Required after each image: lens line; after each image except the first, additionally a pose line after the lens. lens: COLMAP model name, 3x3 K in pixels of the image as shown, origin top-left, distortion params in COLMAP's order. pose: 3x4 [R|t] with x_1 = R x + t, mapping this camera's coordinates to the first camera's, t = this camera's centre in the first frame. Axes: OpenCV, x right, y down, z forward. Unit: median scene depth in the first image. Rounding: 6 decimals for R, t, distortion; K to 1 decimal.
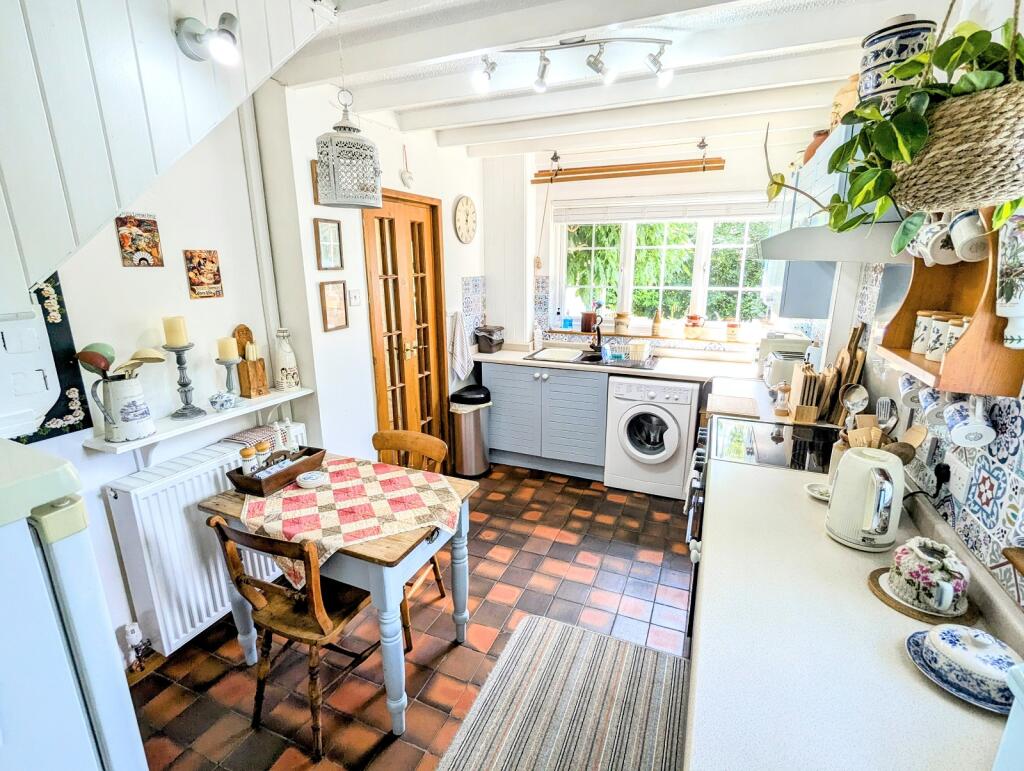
lens RADIAL K [[484.0, 0, 512.1], [0, 484.0, 385.9], [0, 0, 1]] dist [0.002076, 0.000005]
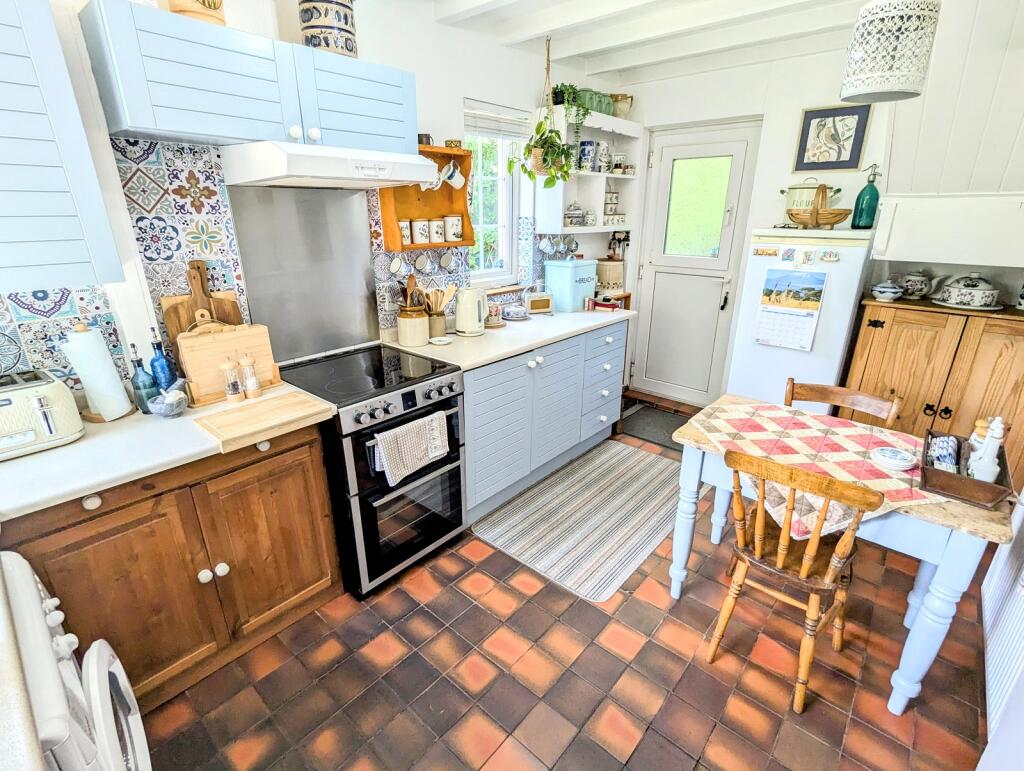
lens RADIAL K [[484.0, 0, 512.1], [0, 484.0, 383.1], [0, 0, 1]] dist [0.002076, 0.000005]
pose [[-0.949564, -0.106244, 0.295028, -0.040077], [0.079933, 0.827761, 0.555358, -0.385847], [-0.303215, 0.550931, -0.777519, 1.679414]]
